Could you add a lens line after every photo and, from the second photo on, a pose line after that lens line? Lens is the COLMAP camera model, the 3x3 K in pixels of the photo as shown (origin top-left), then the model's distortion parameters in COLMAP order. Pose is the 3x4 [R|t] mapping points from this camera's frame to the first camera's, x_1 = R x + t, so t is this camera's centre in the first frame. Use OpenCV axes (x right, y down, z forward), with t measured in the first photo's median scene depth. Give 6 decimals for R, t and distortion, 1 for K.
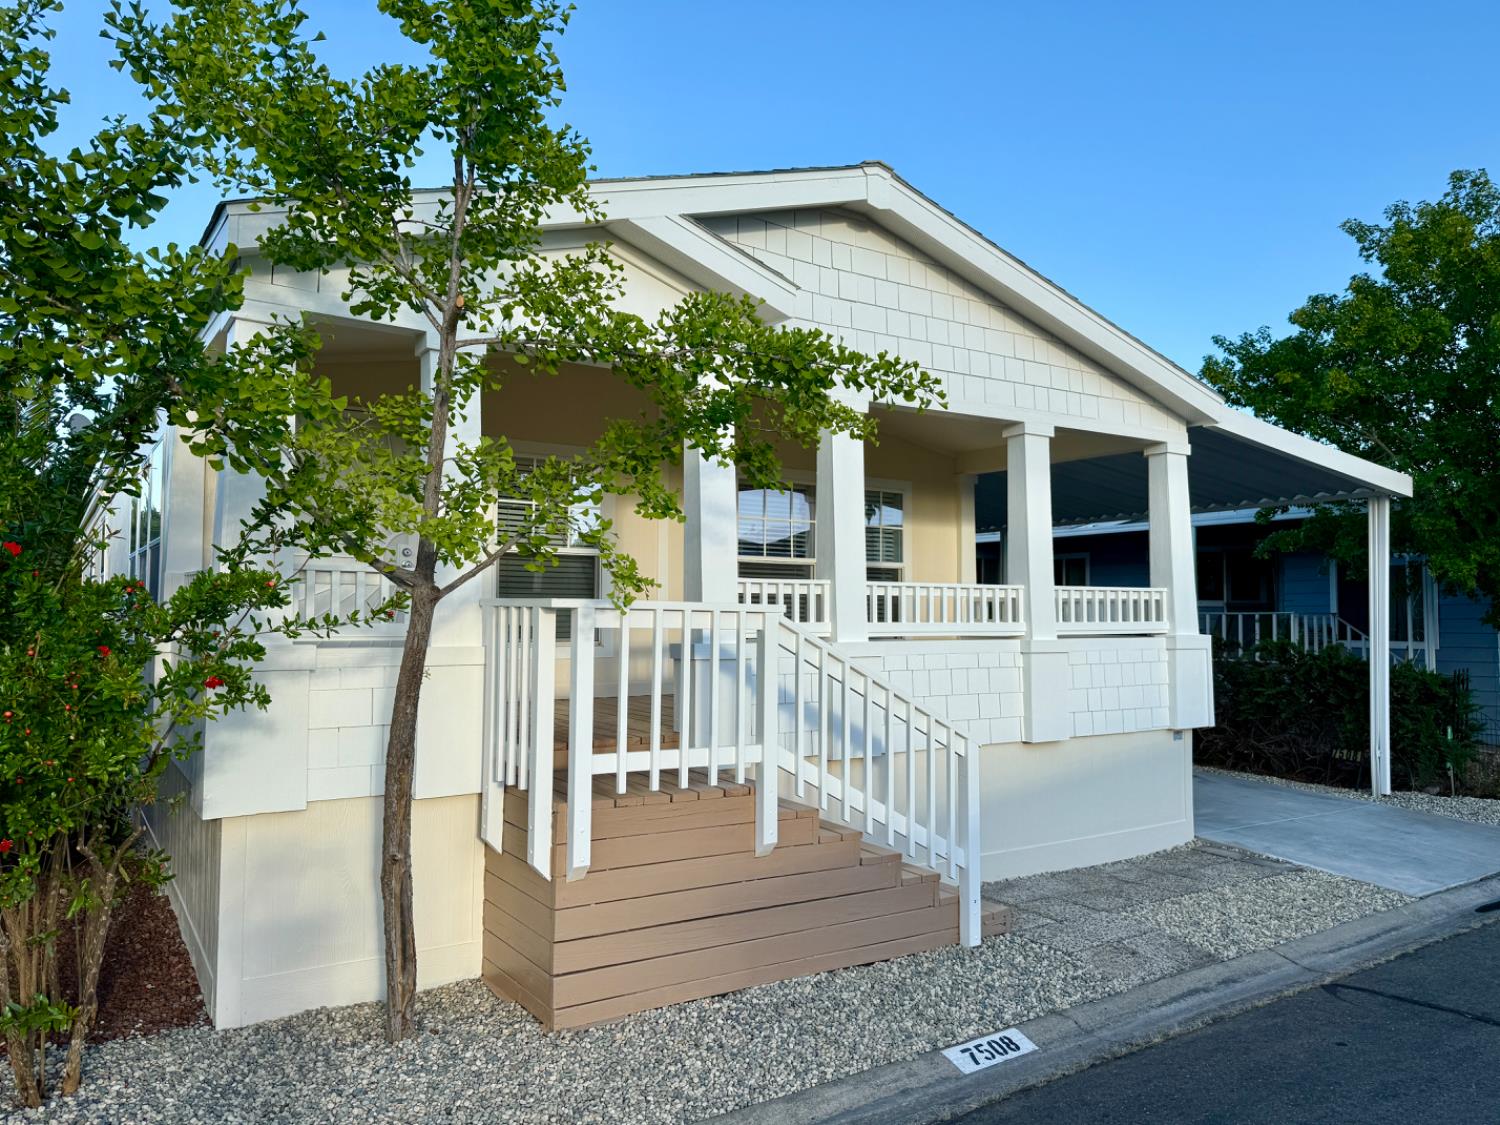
lens RADIAL K [[1061.5, 0, 749.0], [0, 1061.5, 579.1], [0, 0, 1]] dist [0.065396, 0.000752]
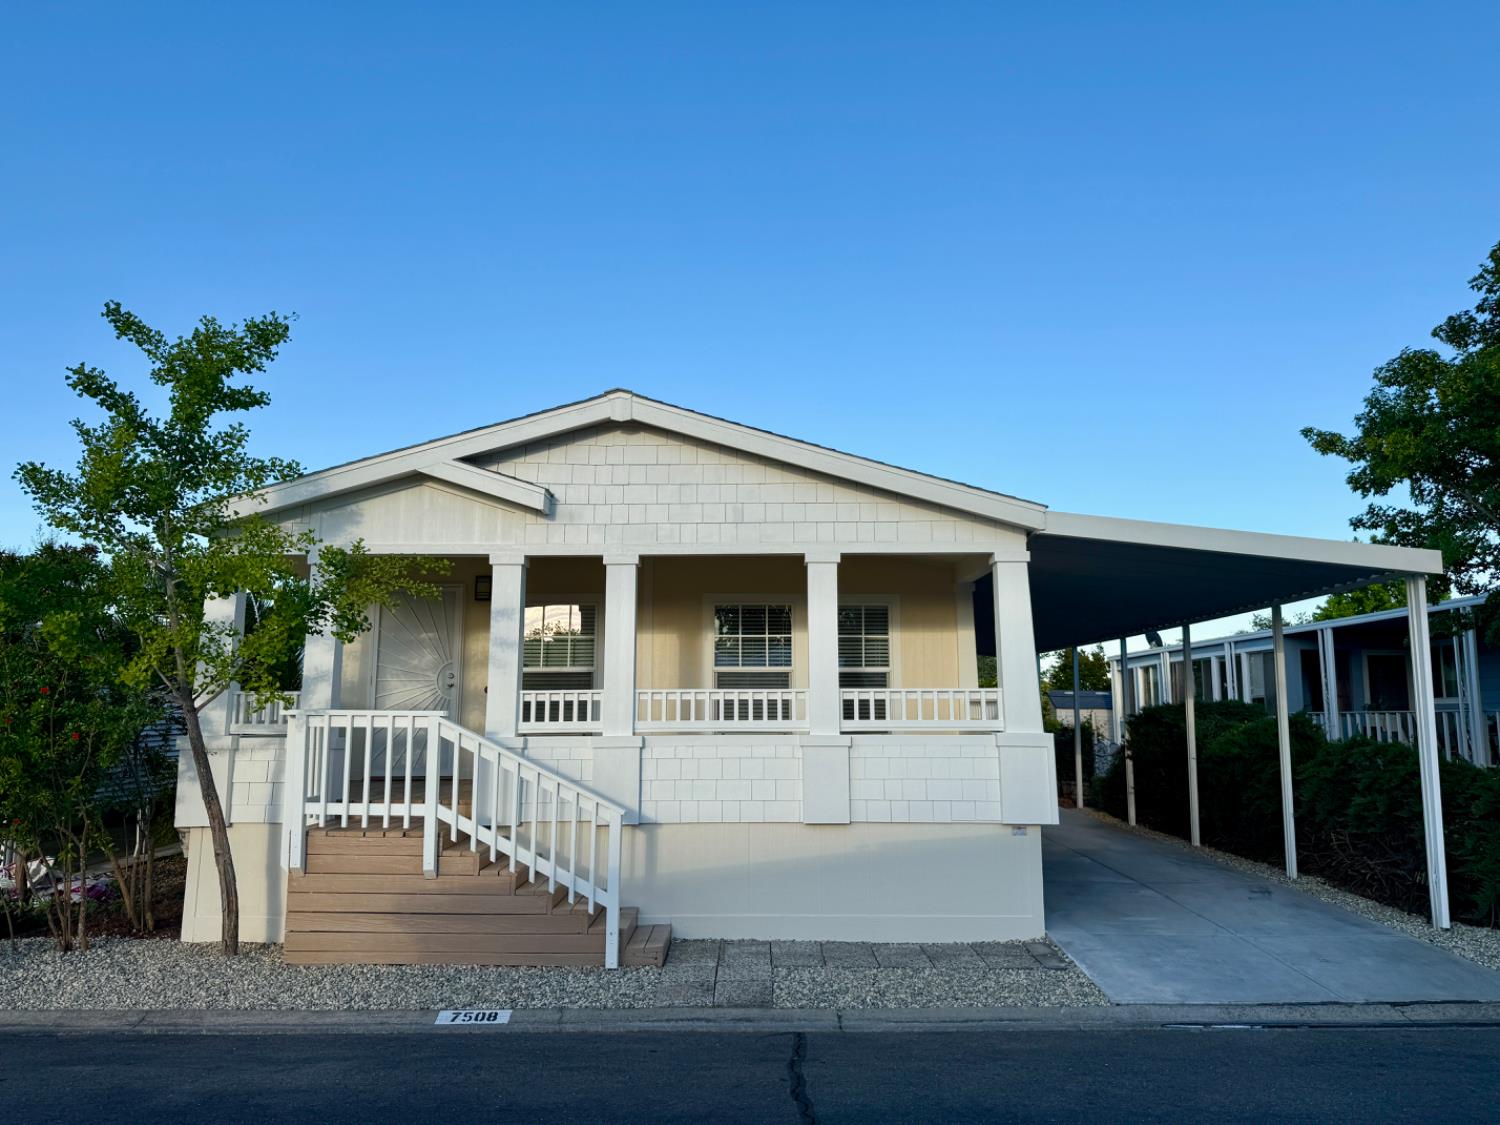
lens RADIAL K [[1054.9, 0, 750.0], [0, 1054.9, 562.5], [0, 0, 1]] dist [0.065016, -0.076656]
pose [[0.827842, -0.084765, -0.554520, 0.853232], [0.024080, 0.992976, -0.115839, 0.000578], [0.560444, 0.082544, 0.824068, -0.021147]]
